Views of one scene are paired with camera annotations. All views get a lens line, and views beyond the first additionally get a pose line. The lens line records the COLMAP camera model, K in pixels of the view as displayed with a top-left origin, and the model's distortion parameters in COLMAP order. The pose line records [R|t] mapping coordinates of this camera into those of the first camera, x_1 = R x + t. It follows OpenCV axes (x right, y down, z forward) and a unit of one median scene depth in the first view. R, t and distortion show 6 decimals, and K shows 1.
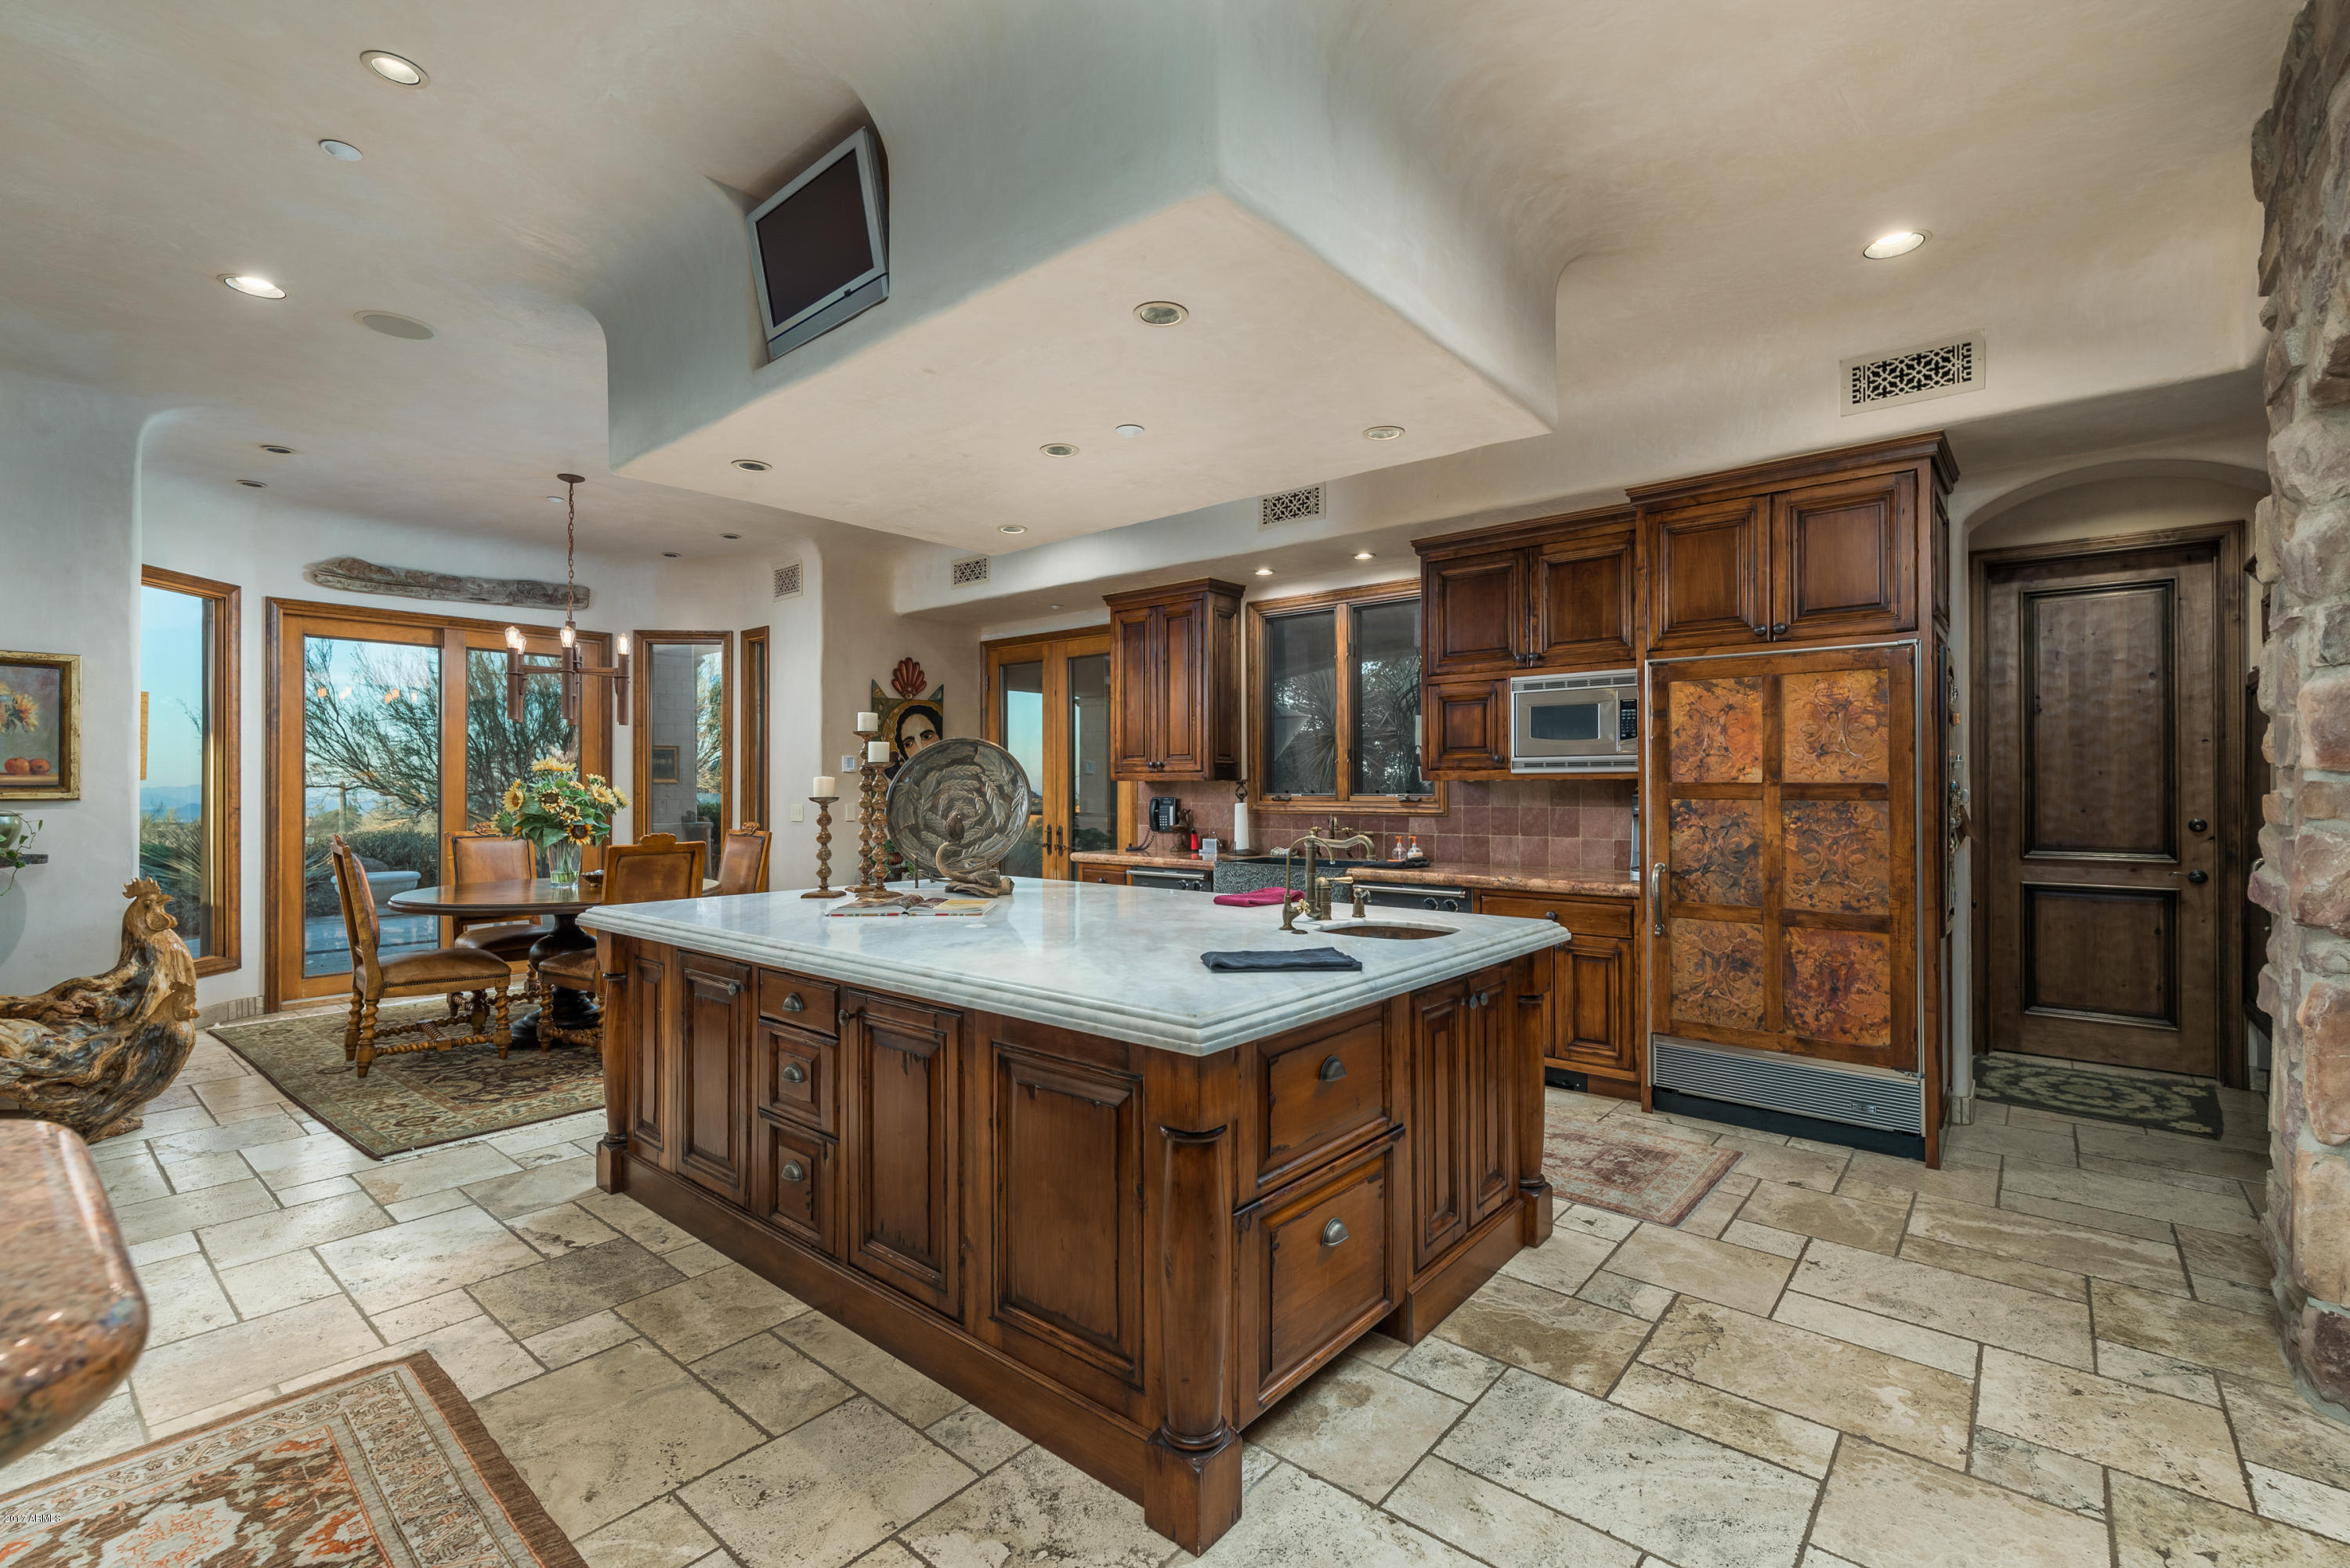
lens RADIAL K [[1017.4, 0, 1175.0], [0, 1017.4, 784.0], [0, 0, 1]] dist [-0.020218, 0.002831]
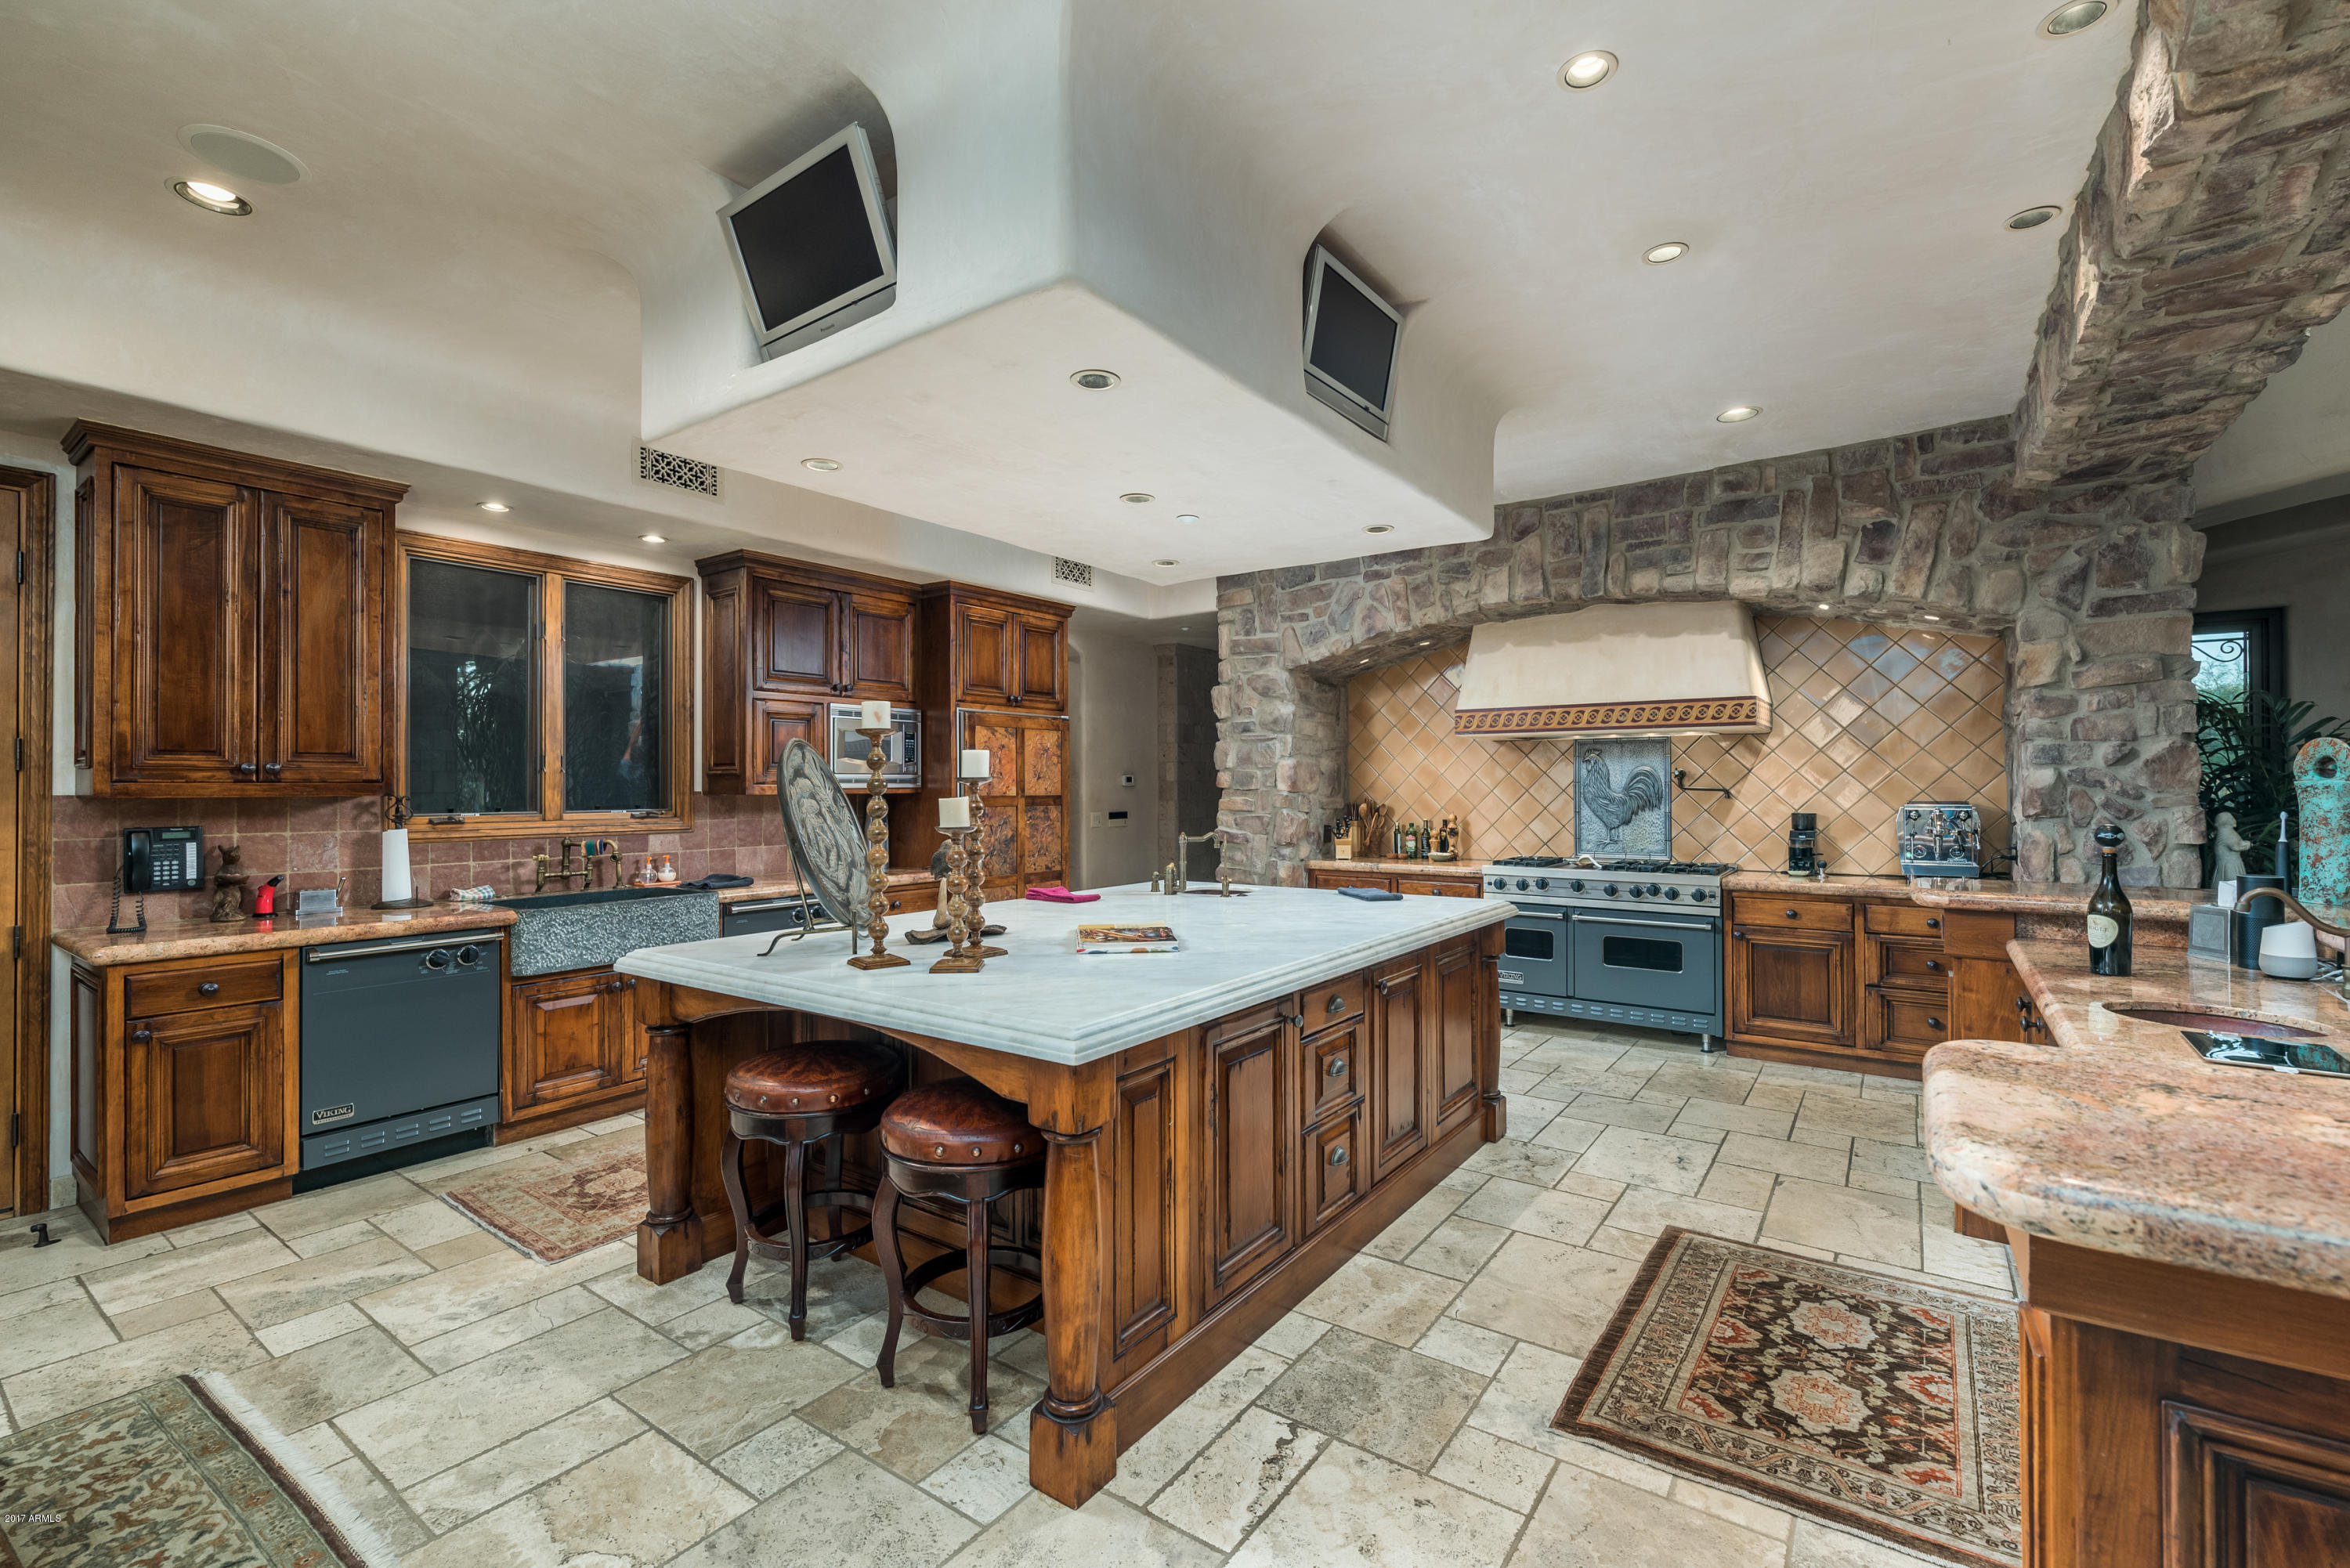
lens RADIAL K [[1017.4, 0, 1175.0], [0, 1017.4, 784.0], [0, 0, 1]] dist [-0.020218, 0.002831]
pose [[-0.071476, 0.003059, 0.997438, -1.522192], [-0.000133, 0.999995, -0.003077, -0.021791], [-0.997442, -0.000352, -0.071476, 1.299753]]
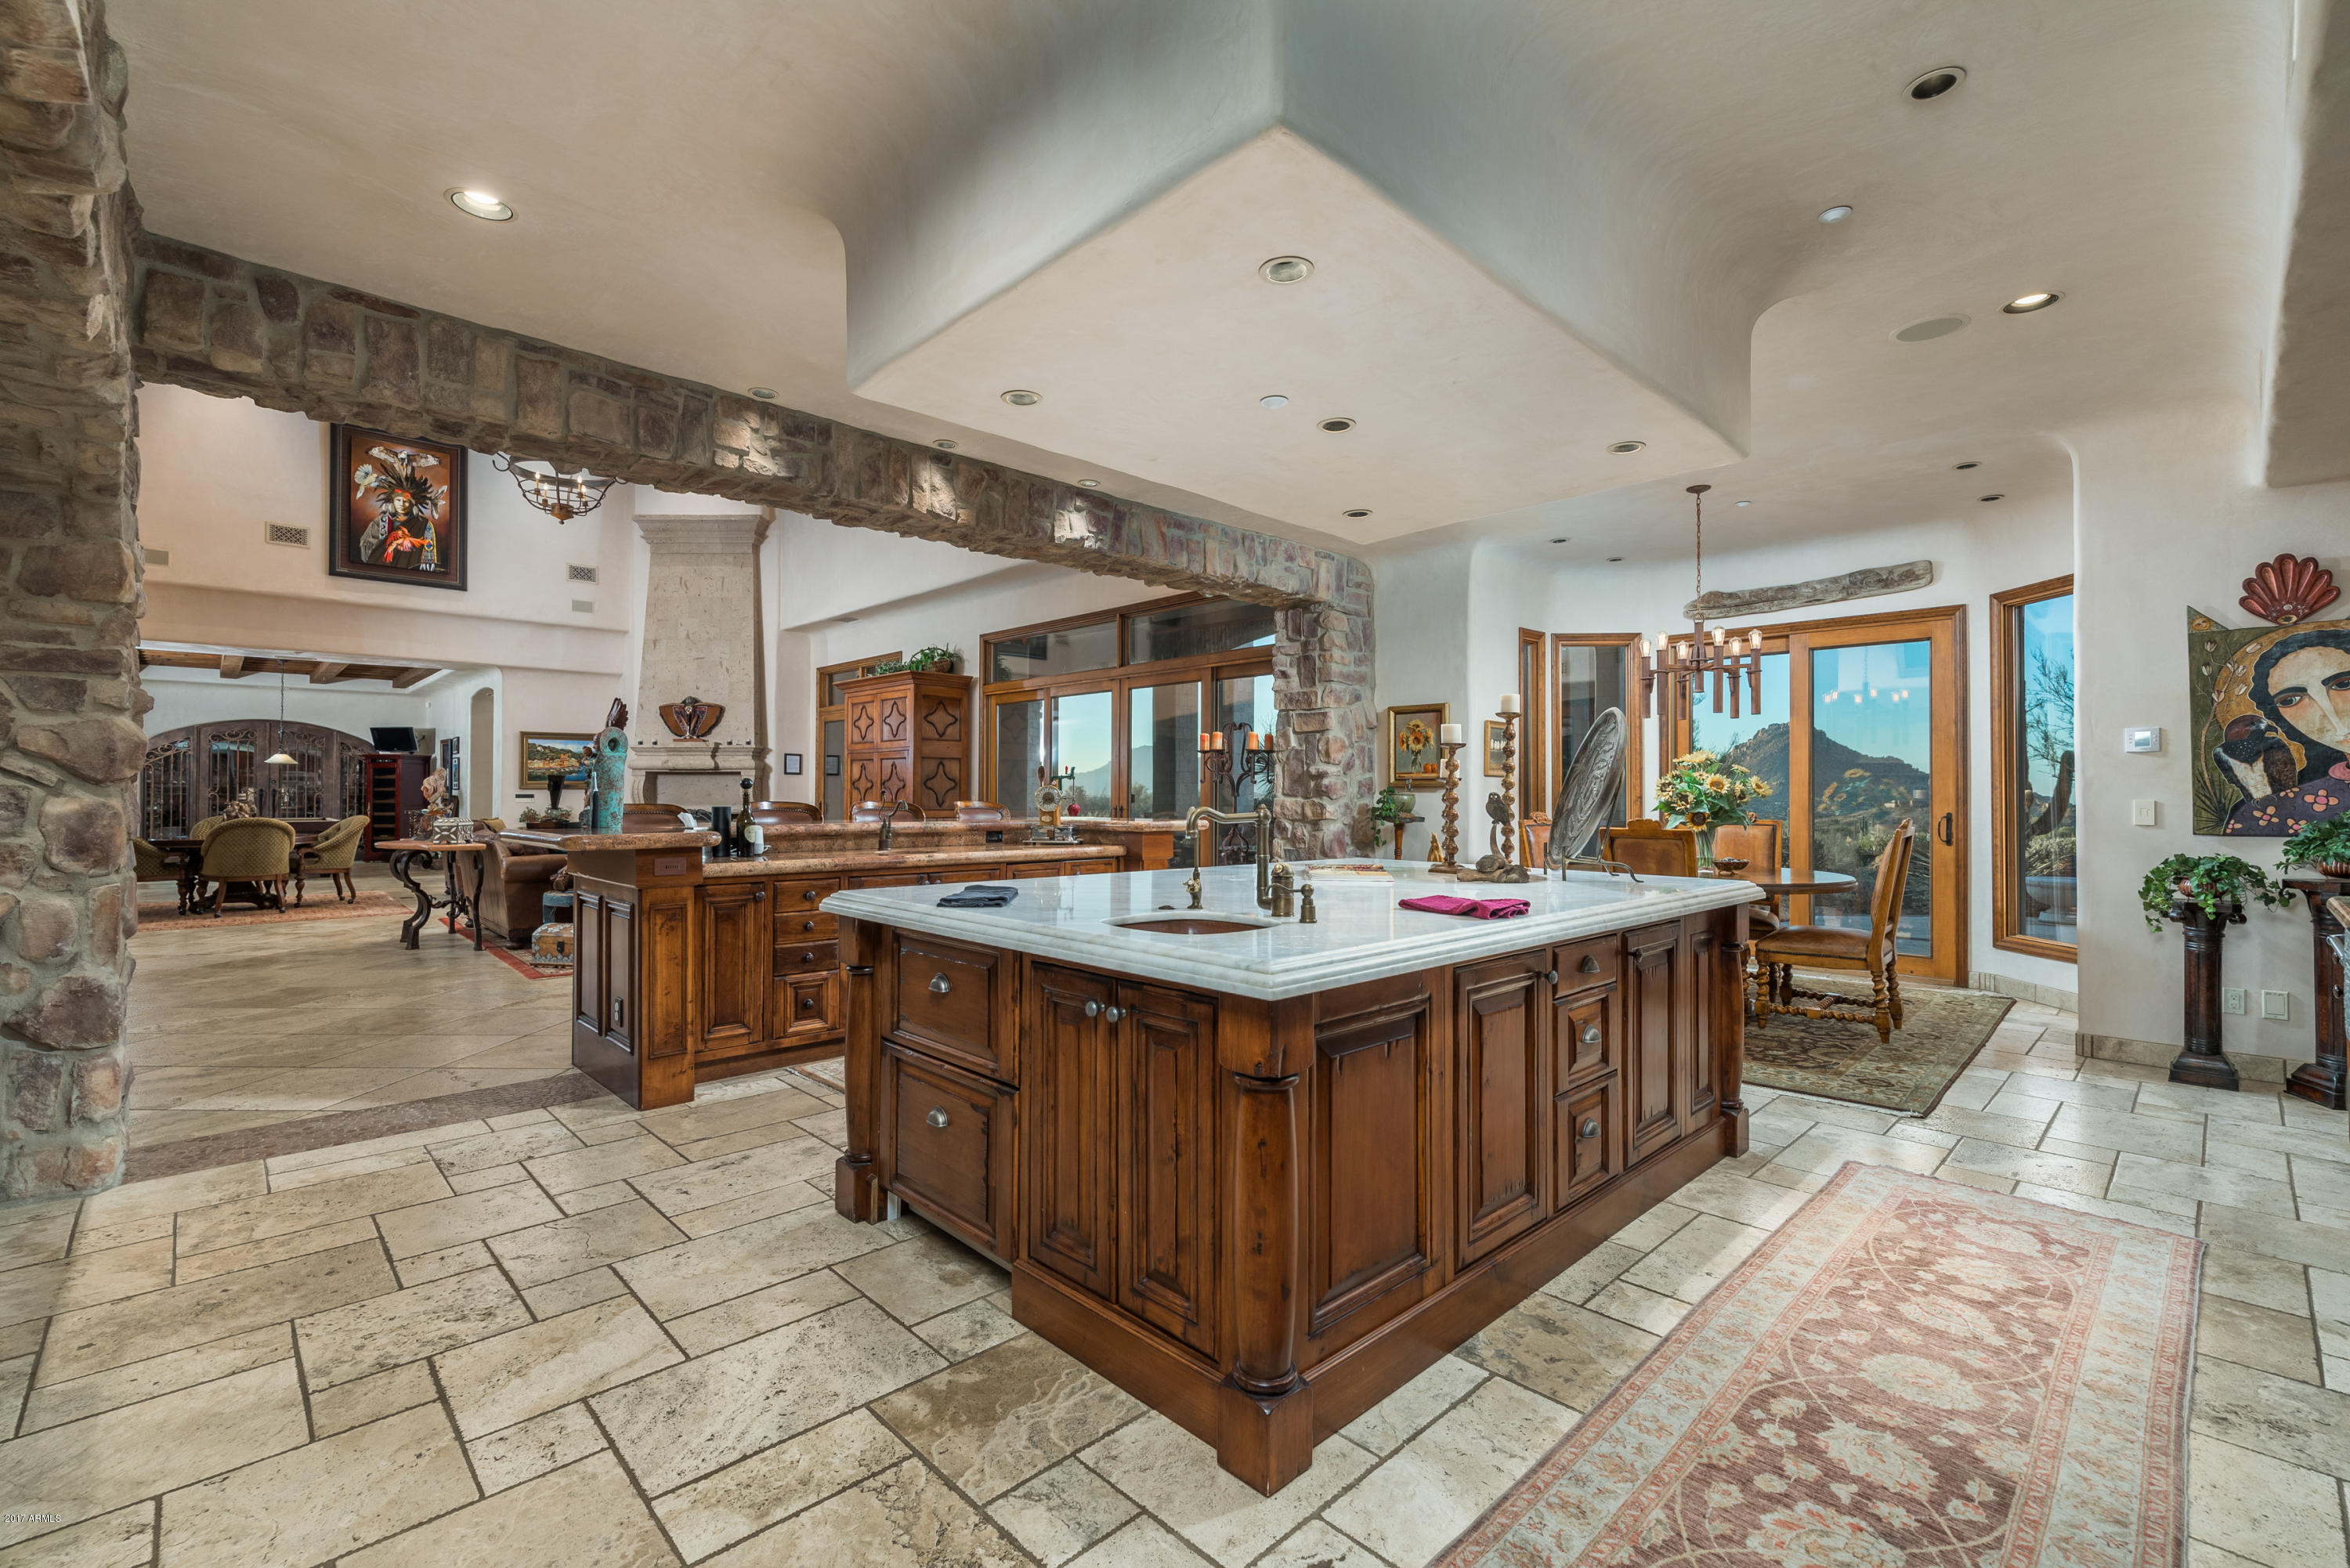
lens RADIAL K [[1029.2, 0, 1168.2], [0, 1029.2, 810.7], [0, 0, 1]] dist [0.001520, 0.003176]
pose [[-0.111067, 0.015076, -0.993699, 1.150366], [0.002722, 0.999886, 0.014865, 0.038550], [0.993809, -0.001054, -0.111096, 1.191580]]
